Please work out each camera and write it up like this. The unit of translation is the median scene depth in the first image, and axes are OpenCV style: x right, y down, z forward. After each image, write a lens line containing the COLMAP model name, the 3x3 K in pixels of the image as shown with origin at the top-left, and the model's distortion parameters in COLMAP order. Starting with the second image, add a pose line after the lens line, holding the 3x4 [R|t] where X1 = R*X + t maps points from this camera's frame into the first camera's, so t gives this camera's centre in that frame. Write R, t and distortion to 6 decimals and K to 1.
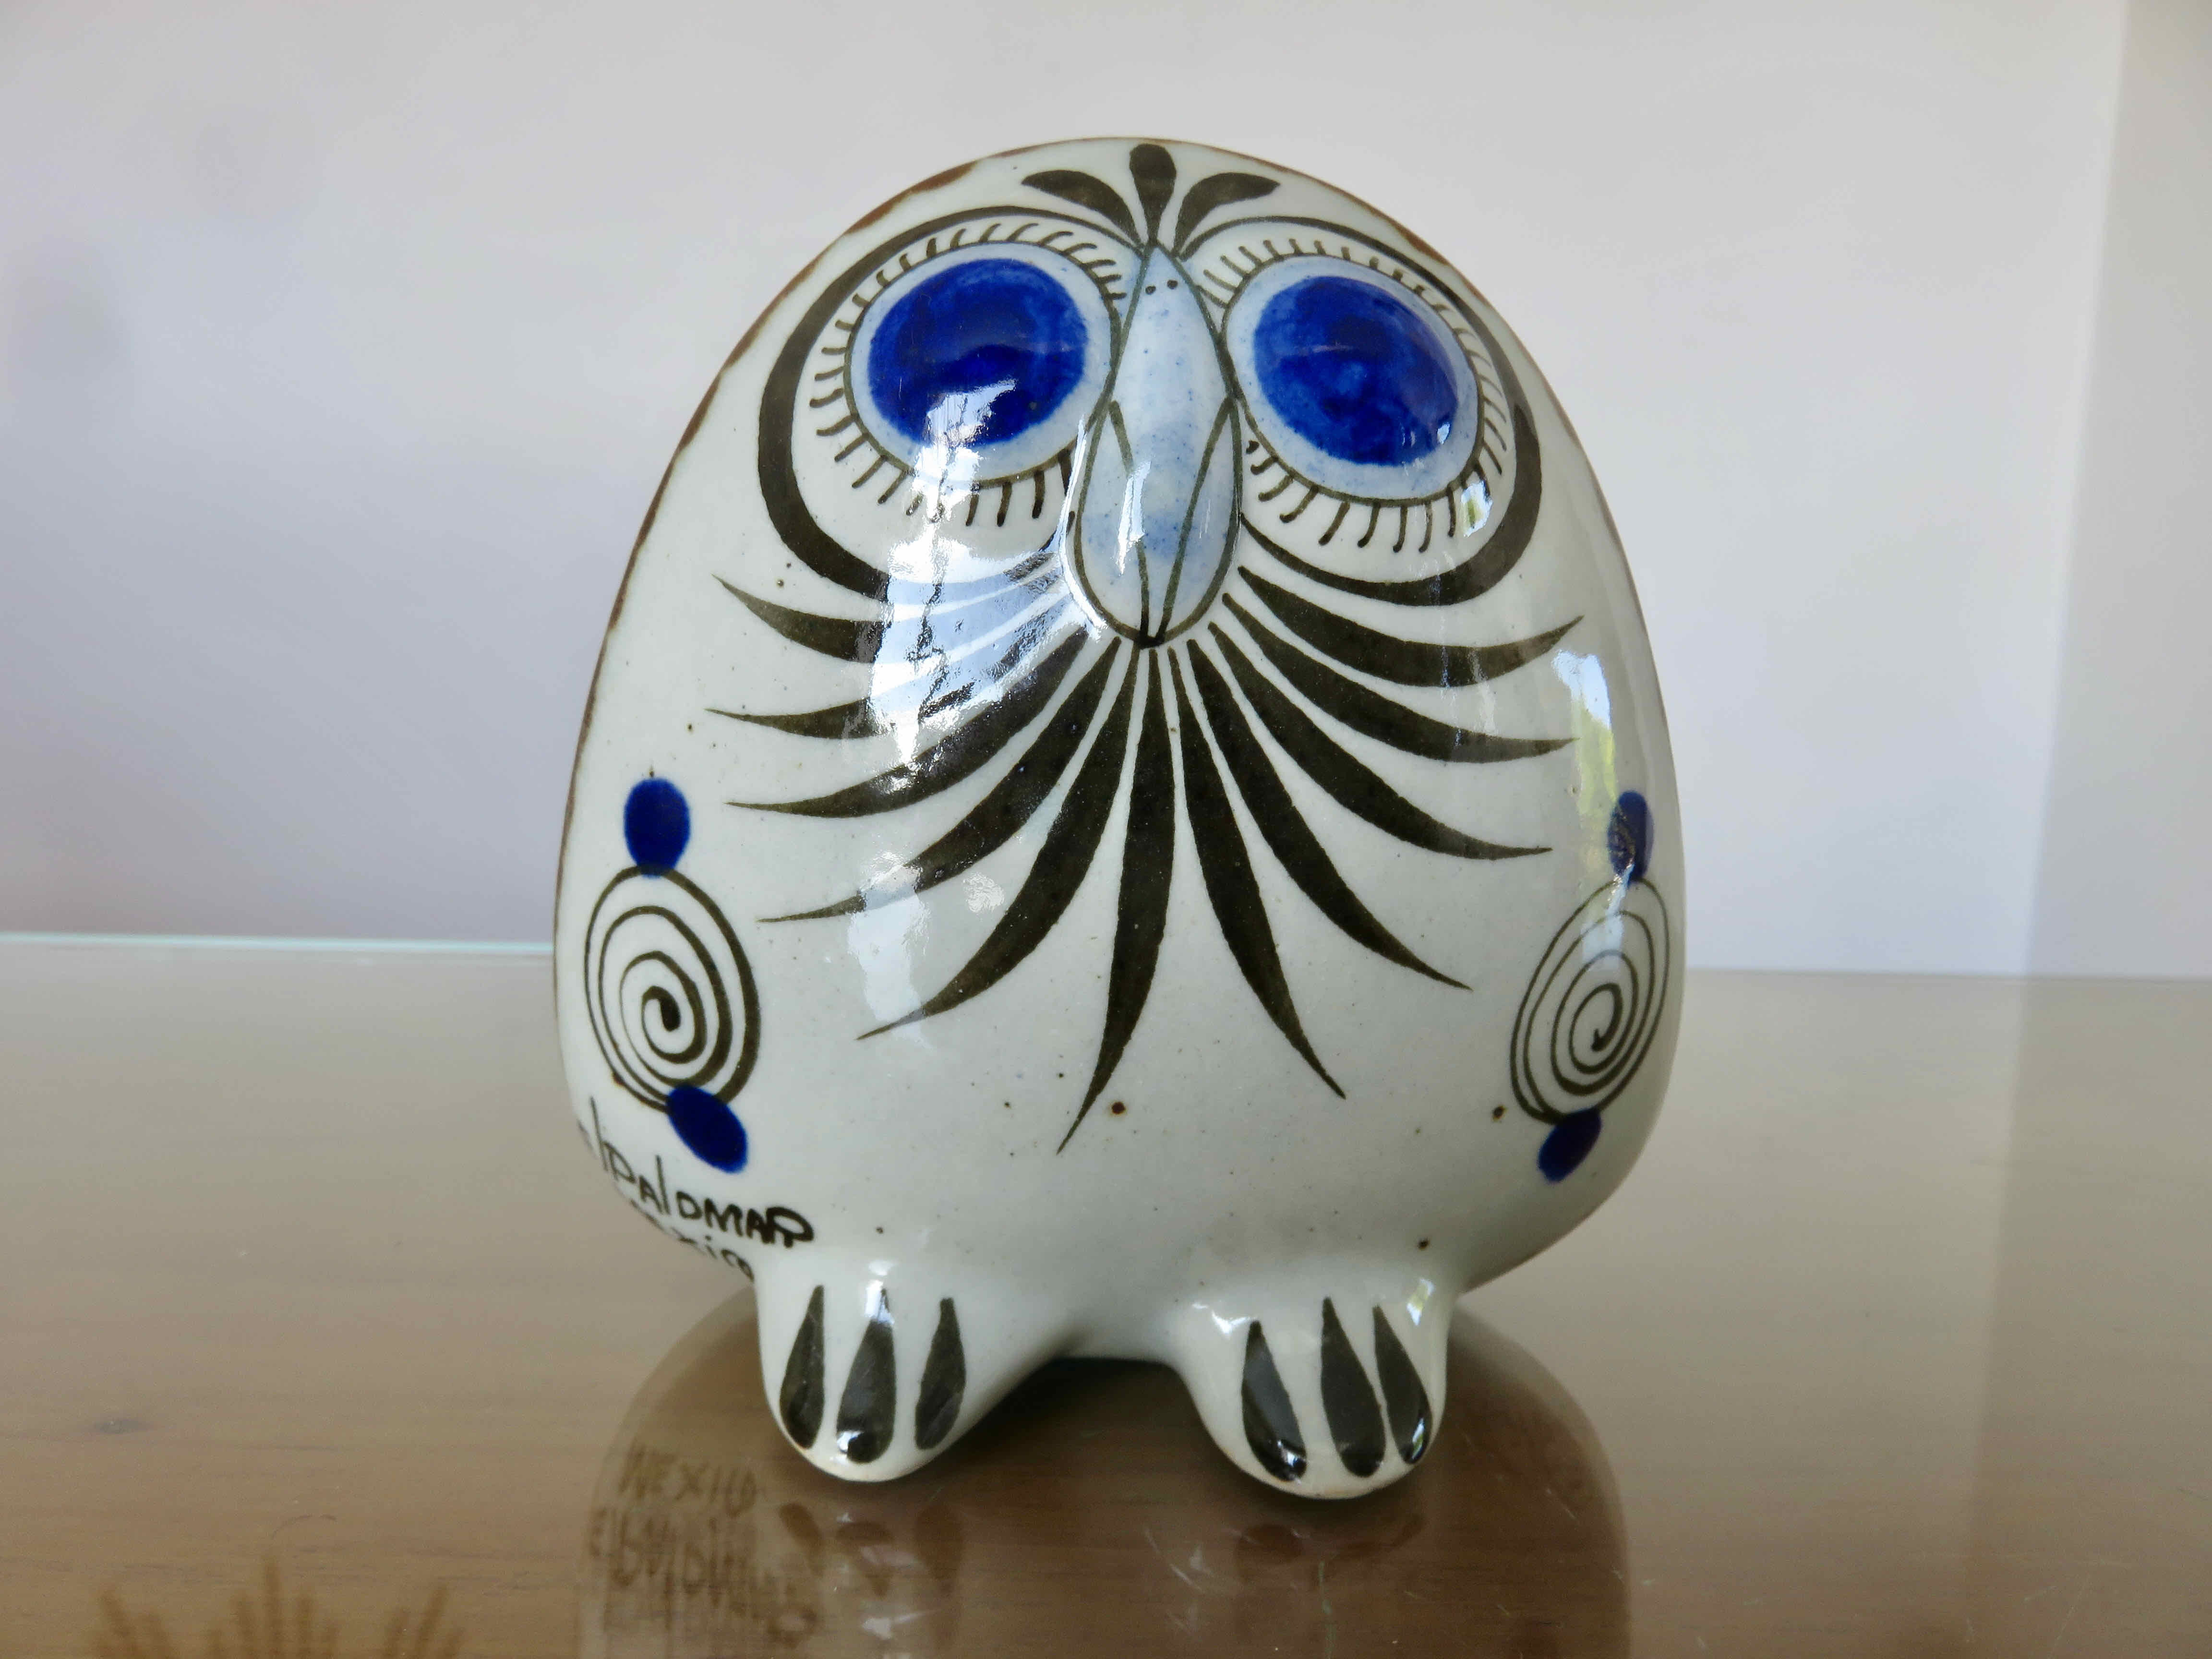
lens RADIAL K [[1669.4, 0, 1106.0], [0, 1669.4, 829.5], [0, 0, 1]] dist [-0.010629, -0.001701]
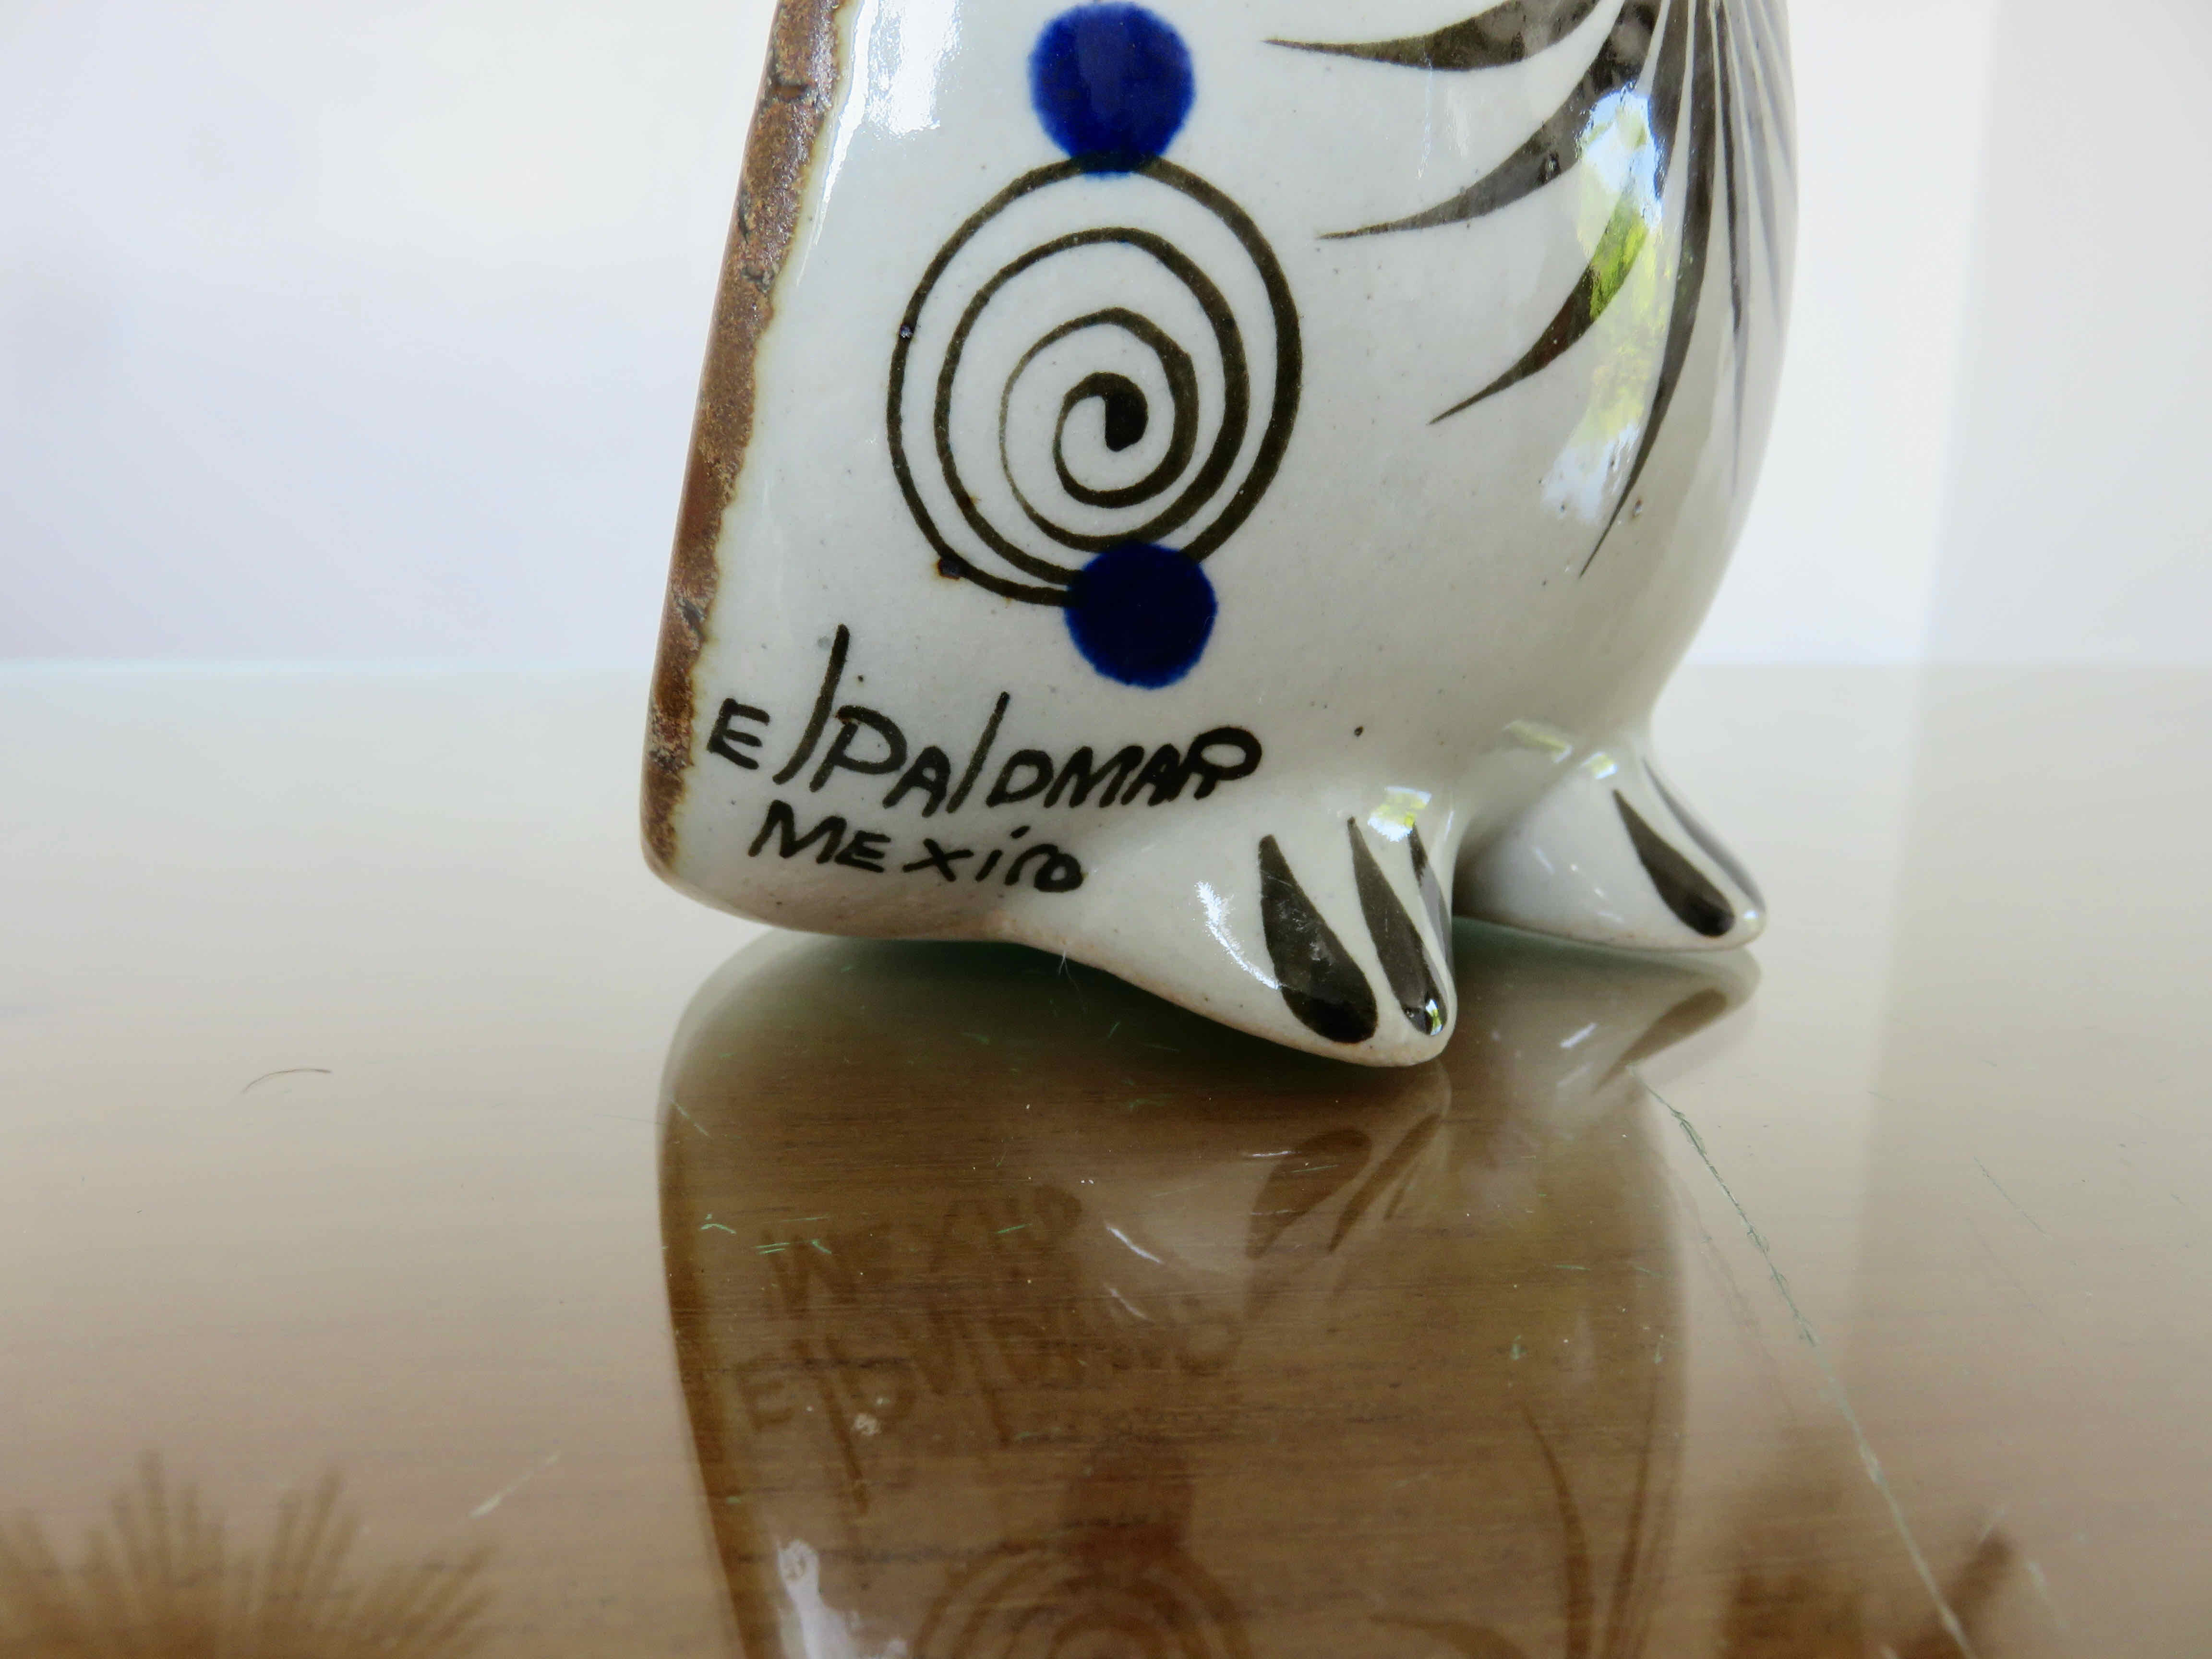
lens RADIAL K [[1669.4, 0, 1106.0], [0, 1669.4, 829.5], [0, 0, 1]] dist [-0.010629, -0.001701]
pose [[0.724665, -0.160348, 0.670186, -0.751265], [0.105114, 0.986891, 0.122464, 0.196813], [-0.681037, -0.018300, 0.732020, 0.591399]]
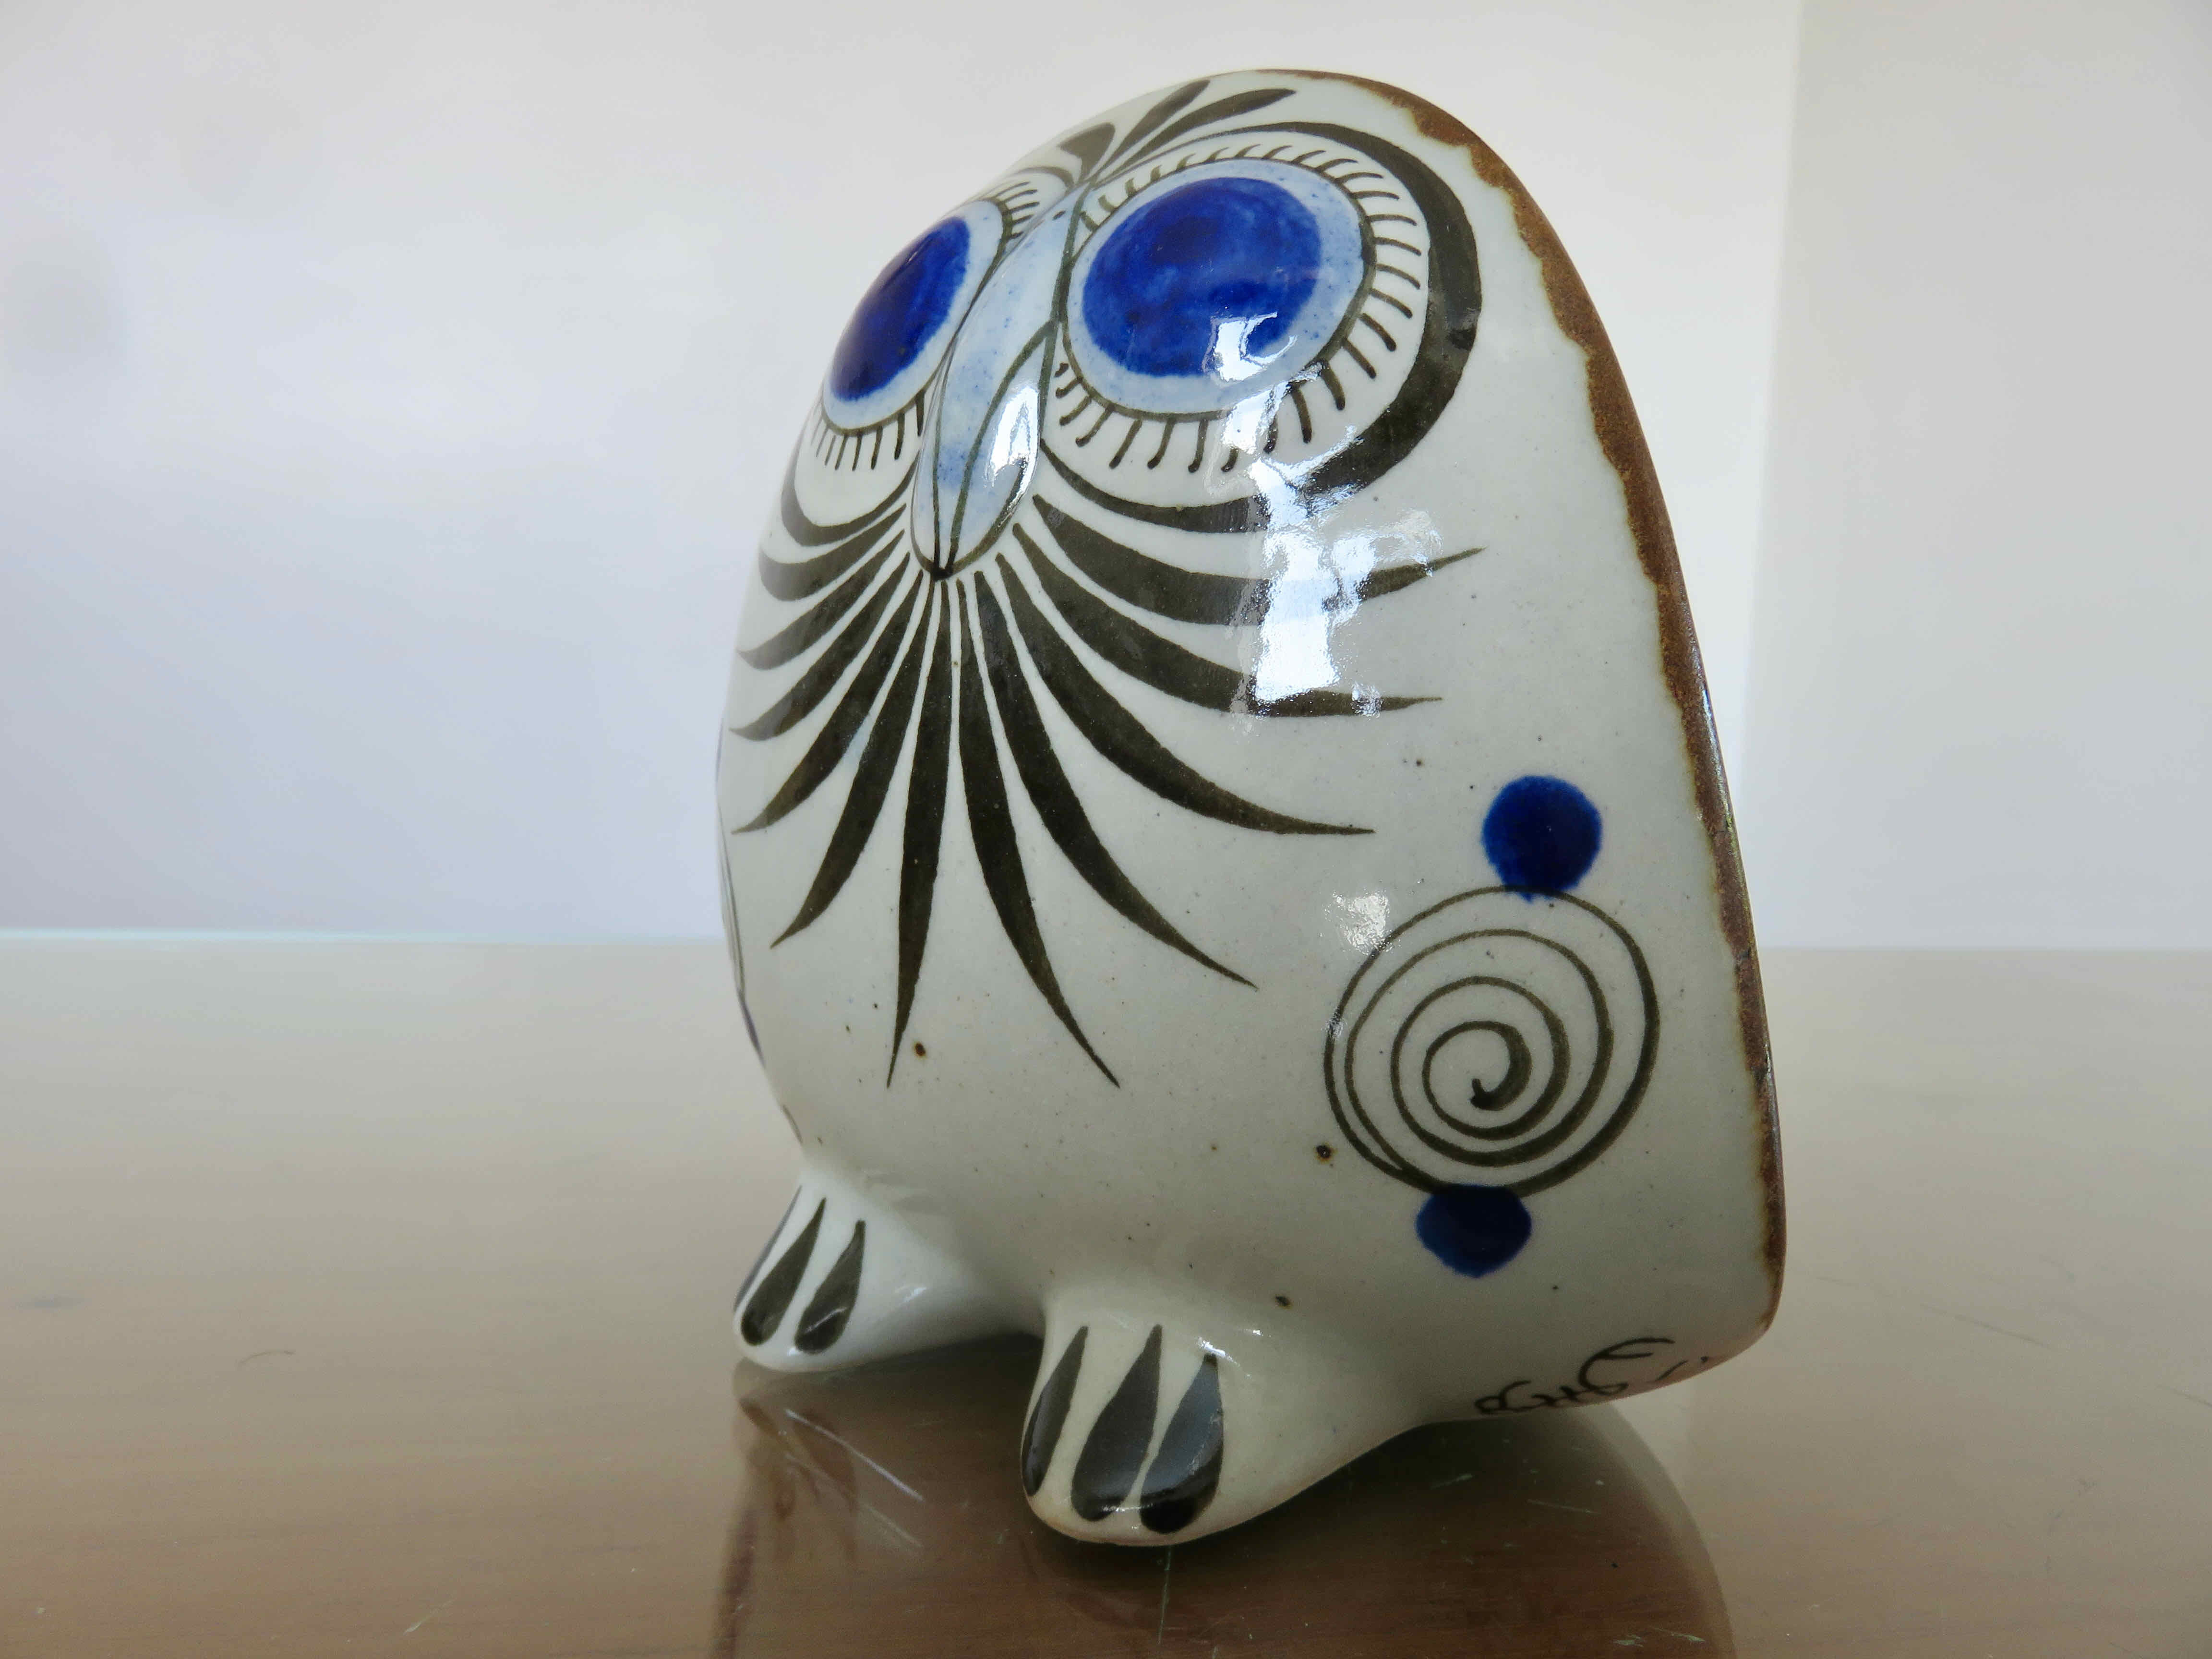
lens RADIAL K [[1669.4, 0, 1106.0], [0, 1669.4, 829.5], [0, 0, 1]] dist [-0.010629, -0.001701]
pose [[0.745411, 0.078576, -0.661958, 0.741787], [-0.116751, 0.993068, -0.013590, 0.038858], [0.656301, 0.087415, 0.749418, 0.326434]]
